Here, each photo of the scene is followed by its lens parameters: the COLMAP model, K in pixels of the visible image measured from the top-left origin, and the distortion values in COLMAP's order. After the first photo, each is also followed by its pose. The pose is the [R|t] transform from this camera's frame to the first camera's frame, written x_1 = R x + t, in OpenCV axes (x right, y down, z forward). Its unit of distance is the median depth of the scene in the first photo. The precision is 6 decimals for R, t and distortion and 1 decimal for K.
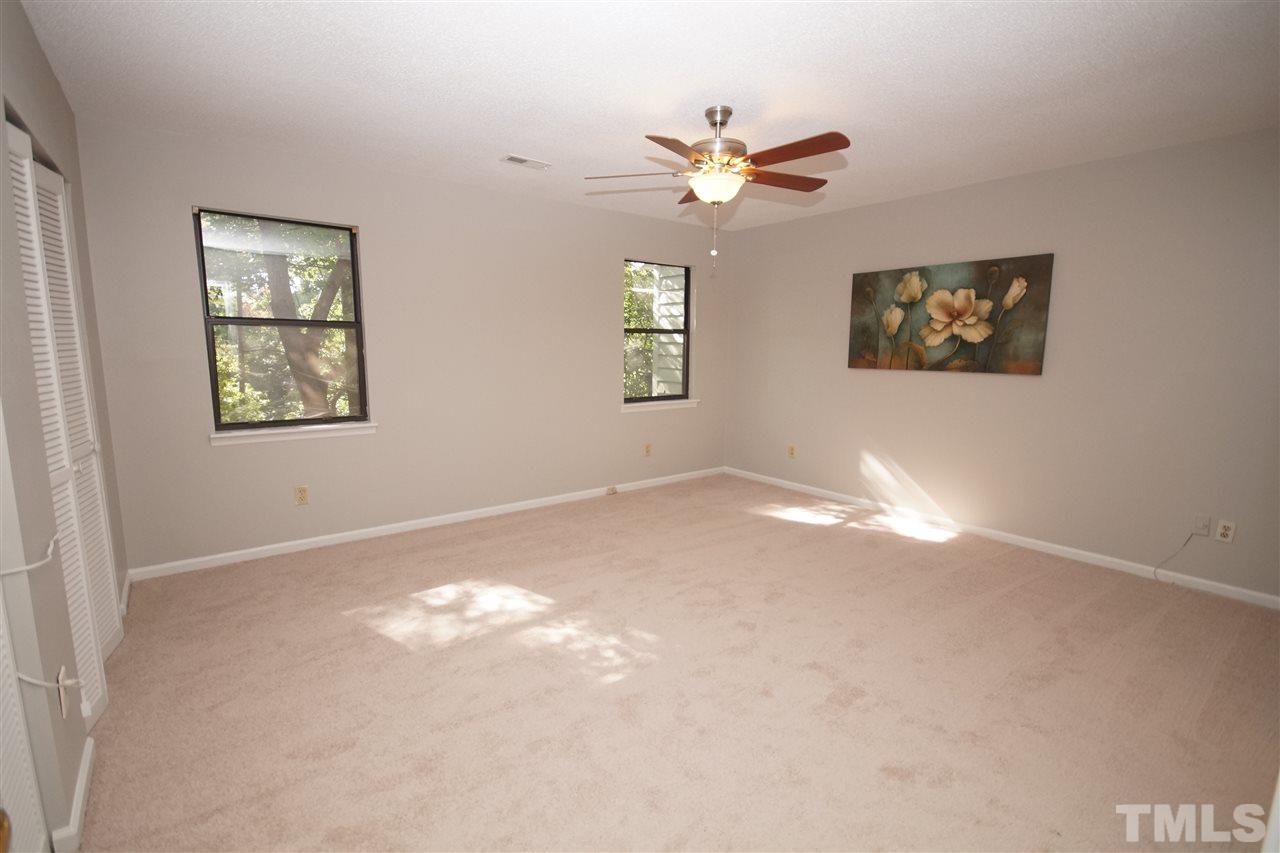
lens RADIAL K [[567.1, 0, 629.8], [0, 567.1, 430.0], [0, 0, 1]] dist [-0.001708, -0.001254]
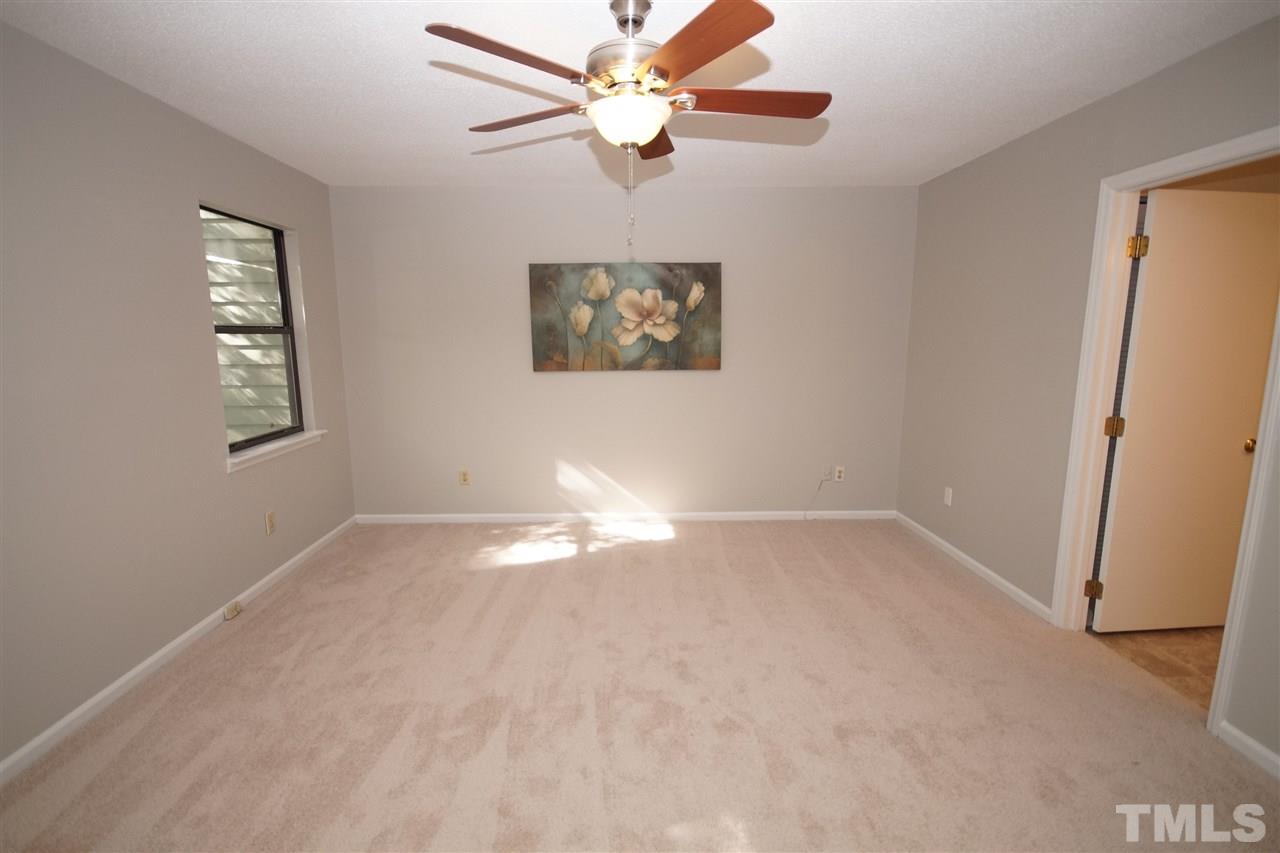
lens RADIAL K [[567.1, 0, 629.8], [0, 567.1, 430.0], [0, 0, 1]] dist [-0.001708, -0.001254]
pose [[0.600039, -0.135425, 0.788425, -0.260663], [0.130369, 0.988945, 0.070649, -0.070981], [-0.789276, 0.060395, 0.611061, 0.398942]]
